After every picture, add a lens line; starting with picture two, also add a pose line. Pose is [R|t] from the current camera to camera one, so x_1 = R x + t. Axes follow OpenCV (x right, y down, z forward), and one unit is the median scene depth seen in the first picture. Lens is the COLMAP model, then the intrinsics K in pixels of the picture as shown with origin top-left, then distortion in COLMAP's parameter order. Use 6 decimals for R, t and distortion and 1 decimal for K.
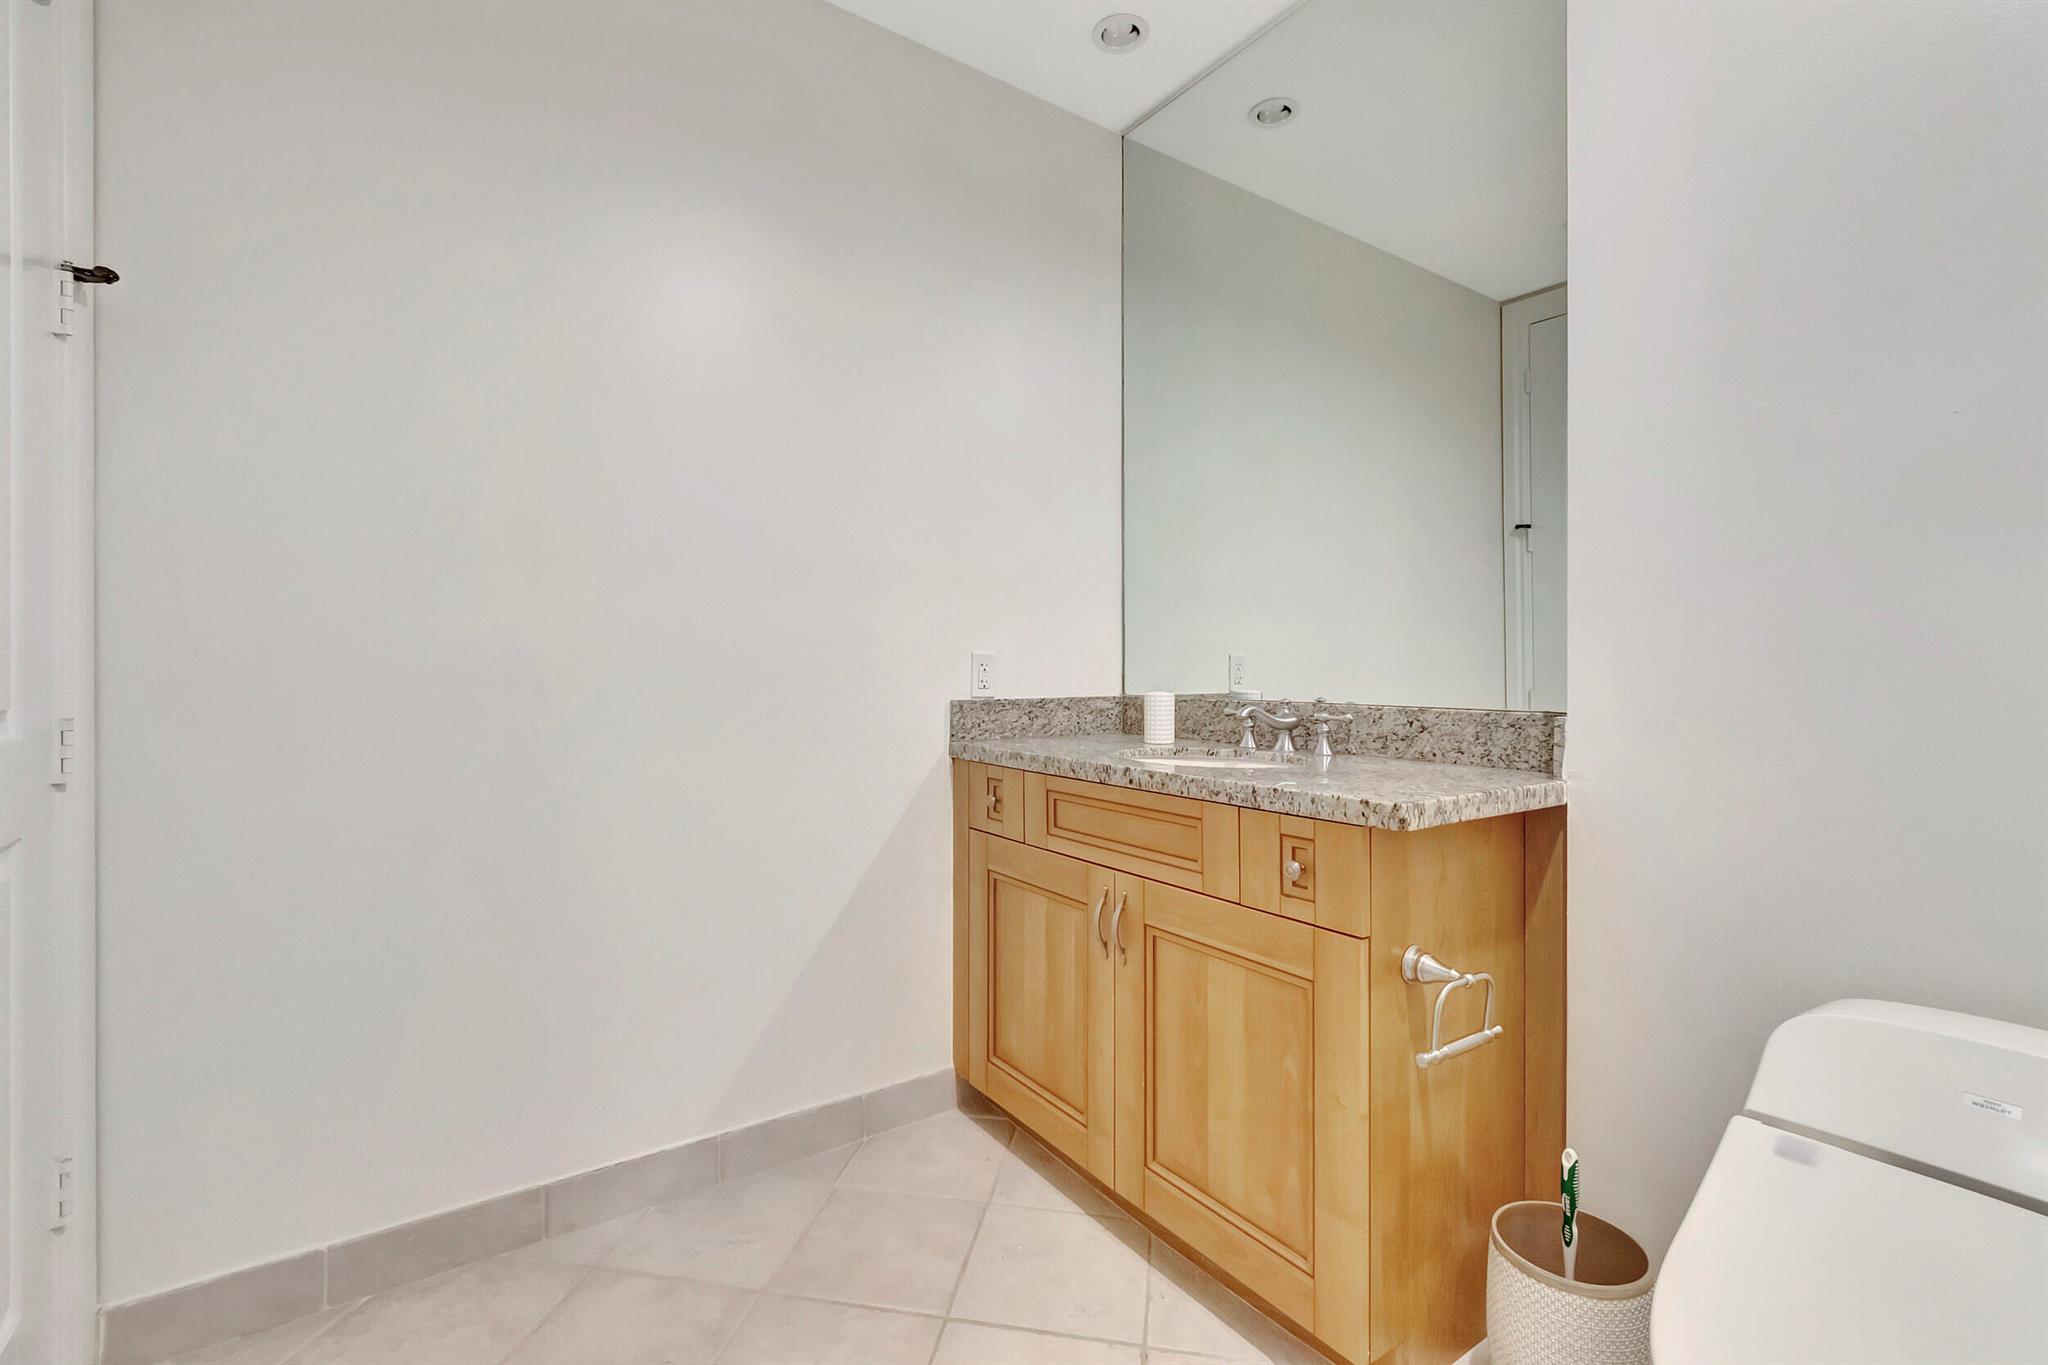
lens RADIAL K [[909.3, 0, 1021.2], [0, 909.3, 674.9], [0, 0, 1]] dist [0.000828, -0.000506]
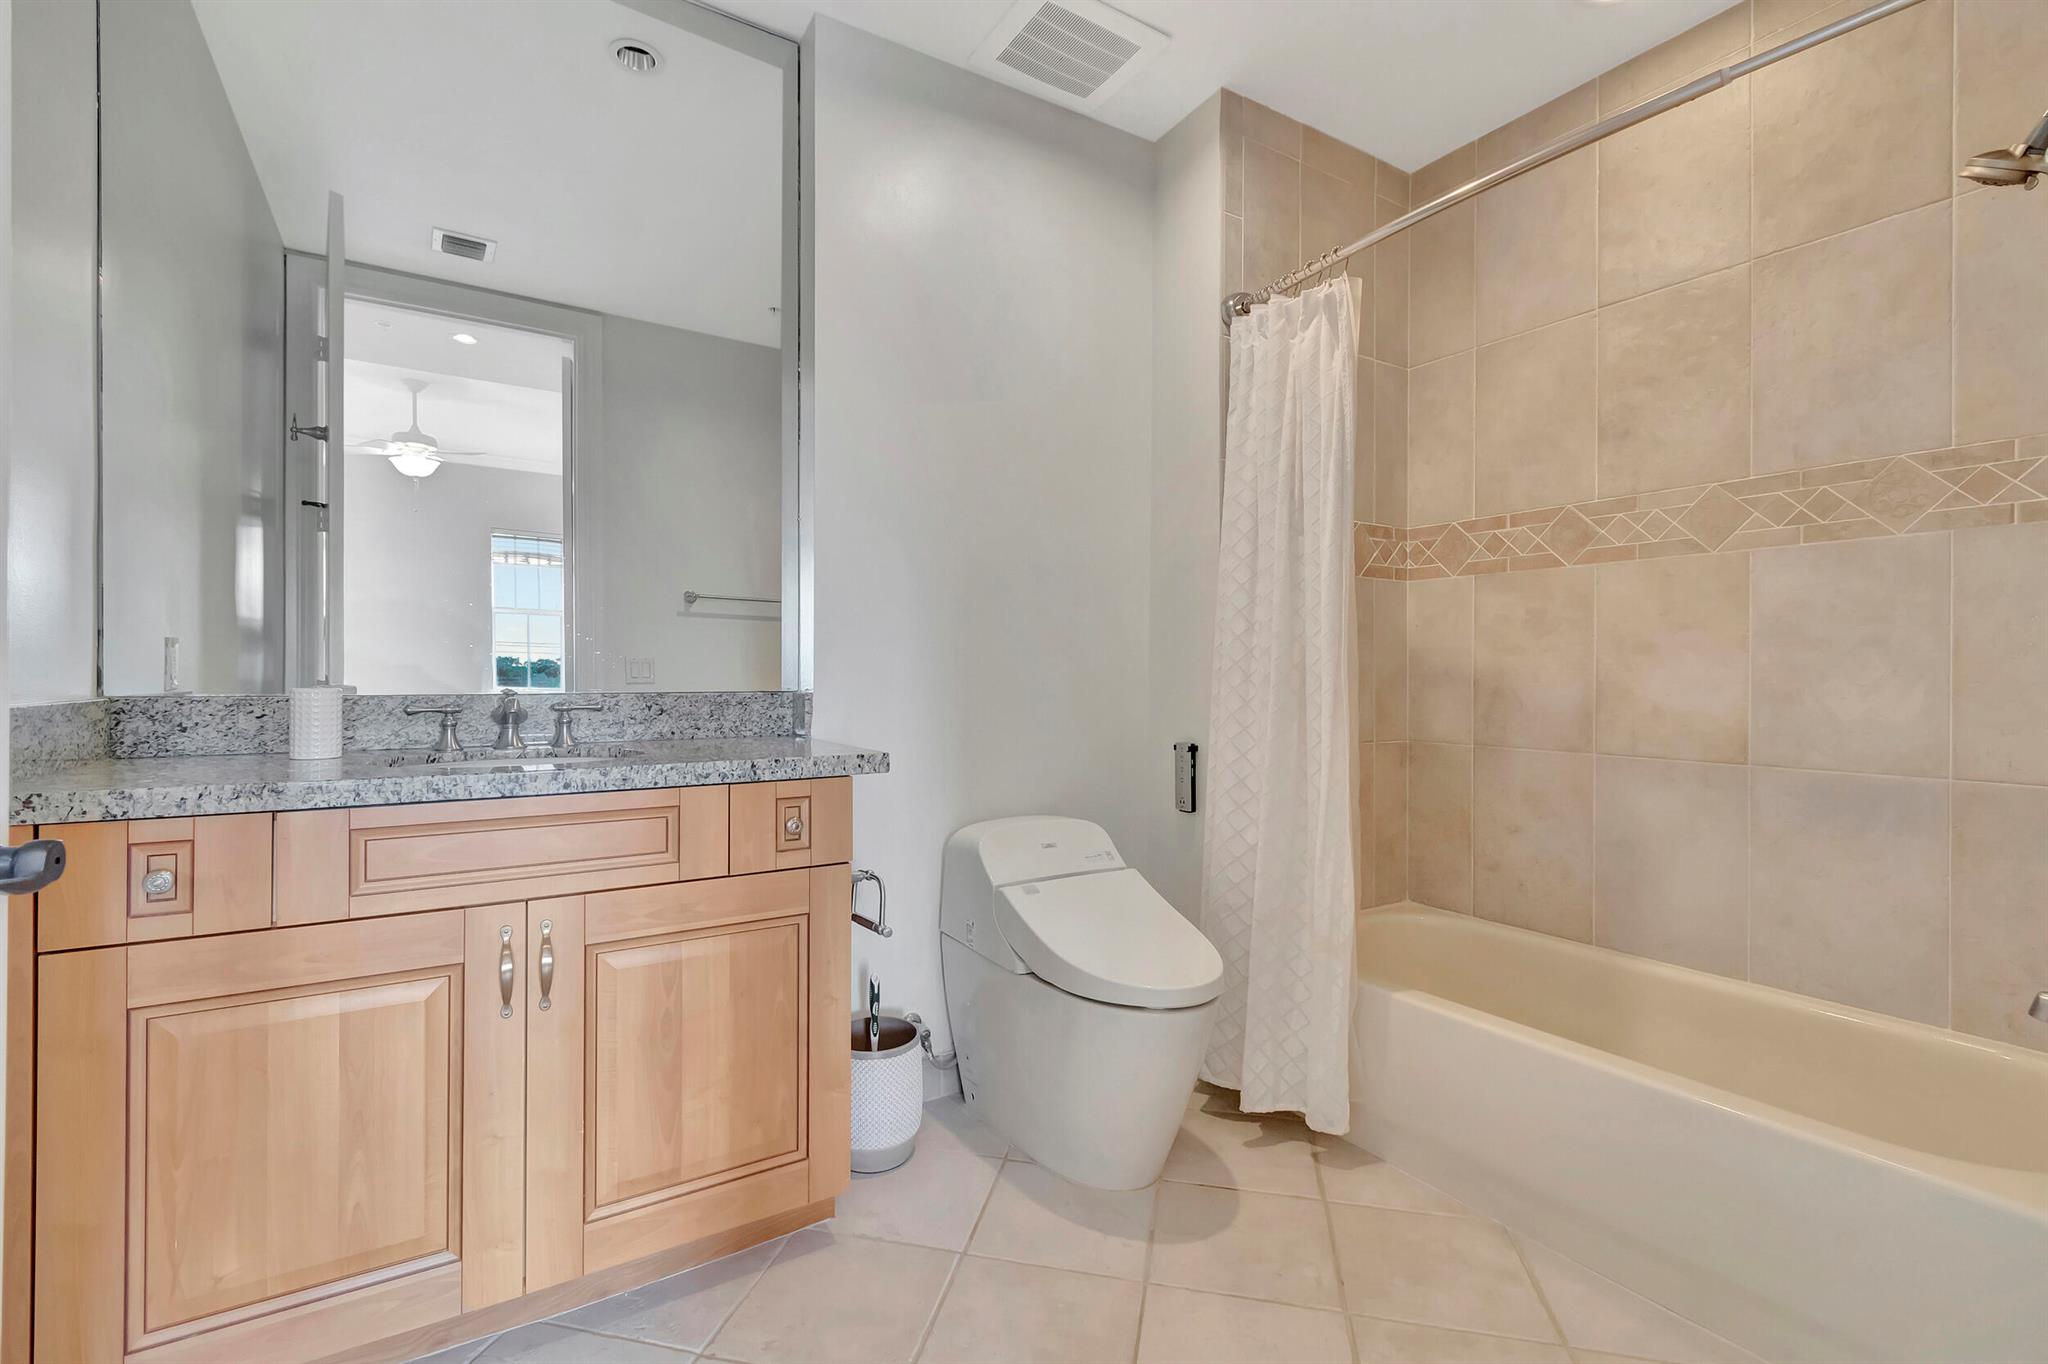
lens RADIAL K [[918.0, 0, 1014.5], [0, 918.0, 677.5], [0, 0, 1]] dist [-0.002603, -0.000900]
pose [[0.041412, -0.006086, 0.999124, -0.719256], [0.006617, 0.999961, 0.005817, 0.014168], [-0.999120, 0.006370, 0.041450, 0.544831]]
